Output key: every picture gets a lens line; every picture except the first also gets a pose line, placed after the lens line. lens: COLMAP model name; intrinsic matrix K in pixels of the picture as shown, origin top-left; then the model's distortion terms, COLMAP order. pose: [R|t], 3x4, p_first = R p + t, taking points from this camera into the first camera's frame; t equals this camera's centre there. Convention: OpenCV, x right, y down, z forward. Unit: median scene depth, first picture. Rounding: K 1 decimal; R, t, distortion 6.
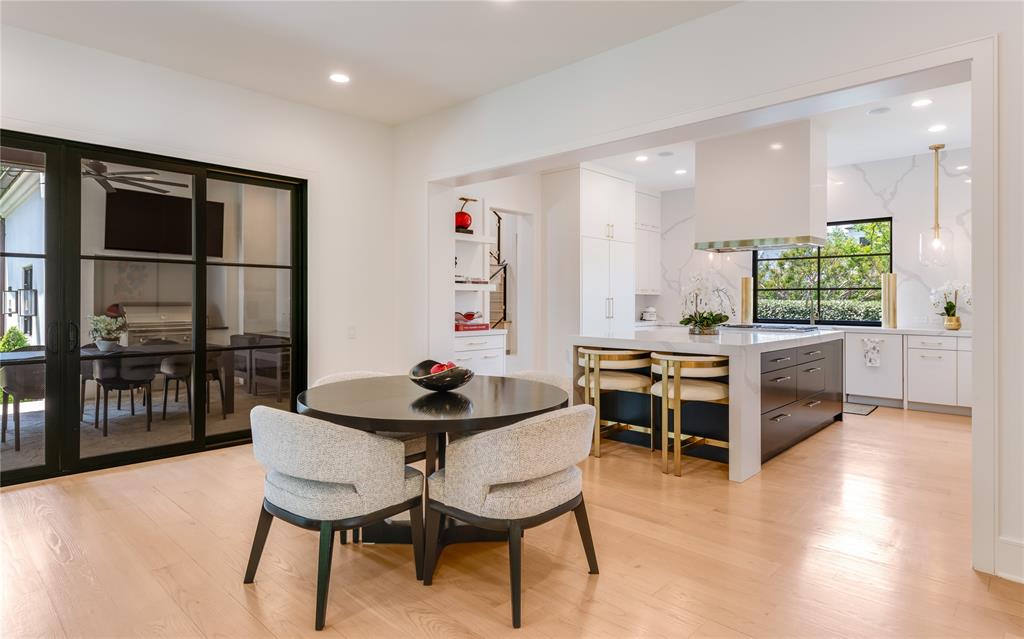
lens RADIAL K [[578.7, 0, 537.1], [0, 578.7, 296.0], [0, 0, 1]] dist [0.008964, -0.000216]
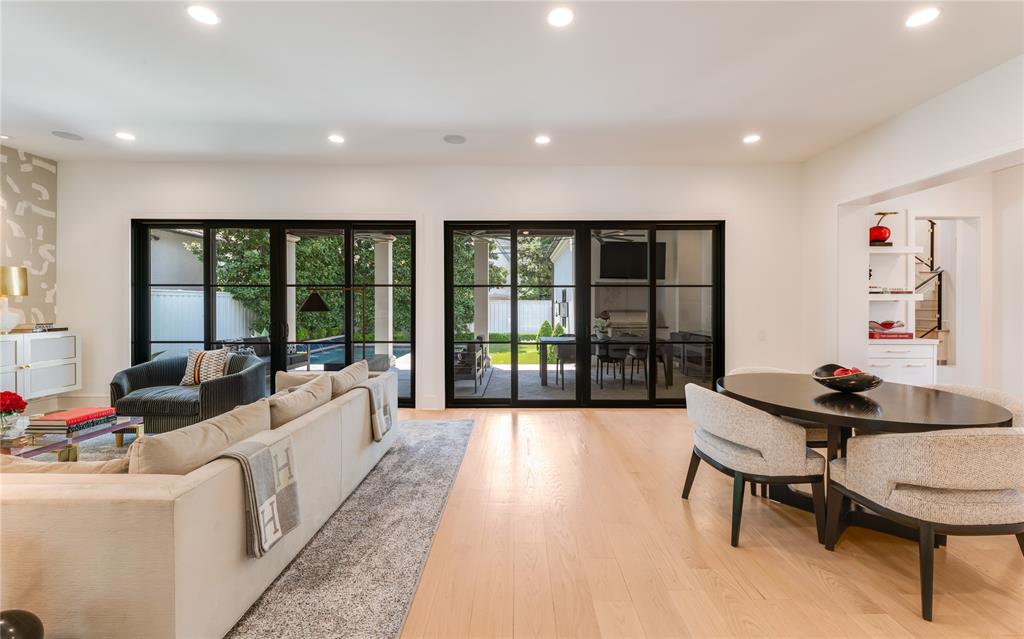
lens RADIAL K [[429.6, 0, 506.8], [0, 429.6, 310.4], [0, 0, 1]] dist [0.013365, -0.002022]
pose [[0.661903, 0.004290, -0.749577, 0.020026], [0.007446, 0.999897, 0.012298, -0.008353], [0.749553, -0.013721, 0.661803, -0.045266]]
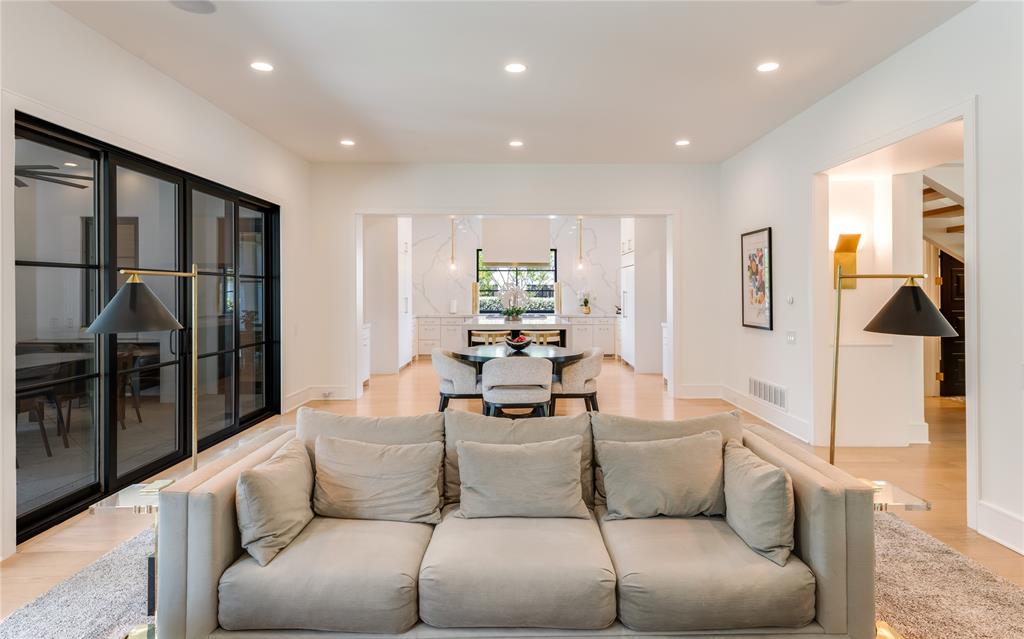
lens RADIAL K [[578.7, 0, 532.3], [0, 578.7, 291.8], [0, 0, 1]] dist [0.008964, -0.000216]
pose [[0.730977, -0.001766, 0.682400, -0.898788], [-0.003502, 0.999974, 0.006339, -0.030995], [-0.682393, -0.007023, 0.730951, -0.296543]]
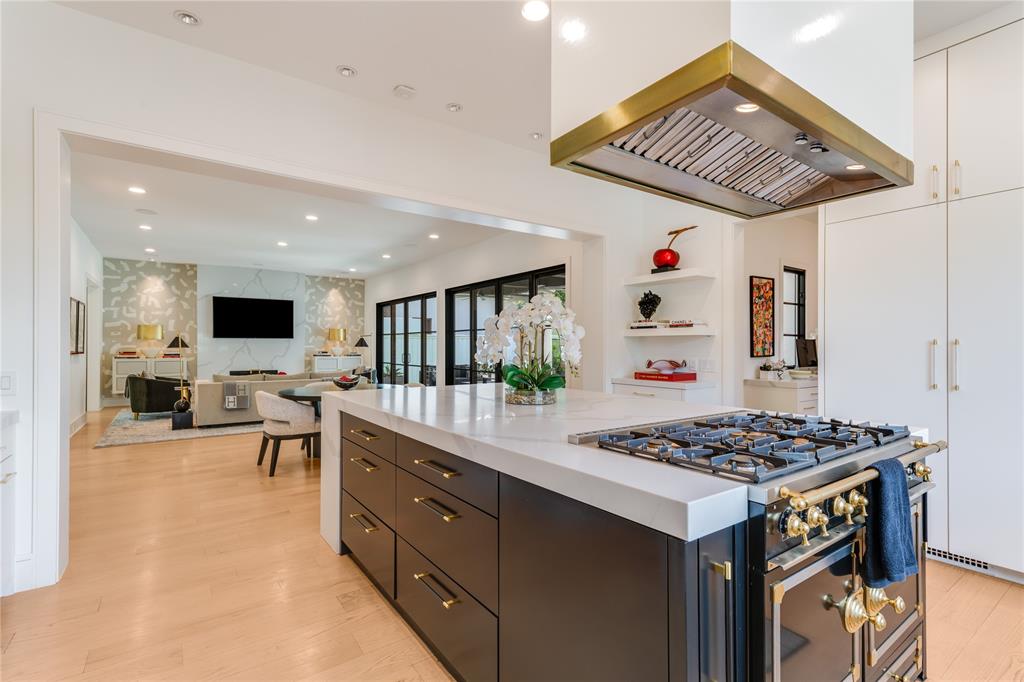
lens RADIAL K [[479.5, 0, 515.6], [0, 479.5, 345.6], [0, 0, 1]] dist [0.026045, 0.000204]
pose [[-0.223455, -0.004678, -0.974703, 0.848408], [0.007055, 0.999955, -0.006417, 0.011582], [0.974689, -0.008310, -0.223412, 1.217808]]
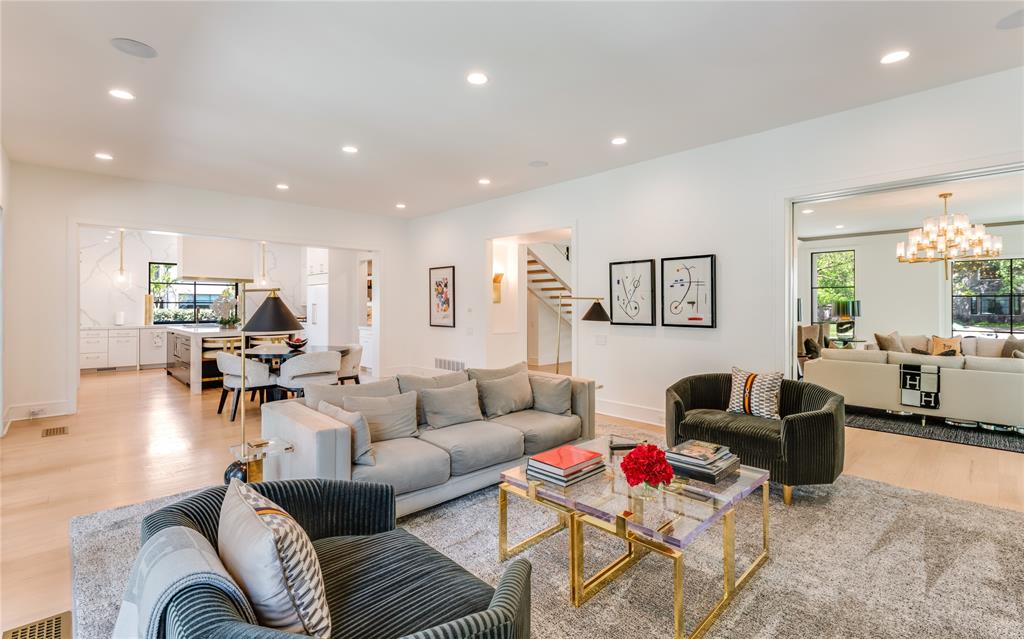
lens RADIAL K [[455.3, 0, 517.3], [0, 455.3, 303.2], [0, 0, 1]] dist [-0.000933, -0.000477]
pose [[0.067186, 0.003257, 0.997735, -1.279963], [-0.010732, 0.999939, -0.002542, -0.028228], [-0.997683, -0.010537, 0.067217, -0.075972]]
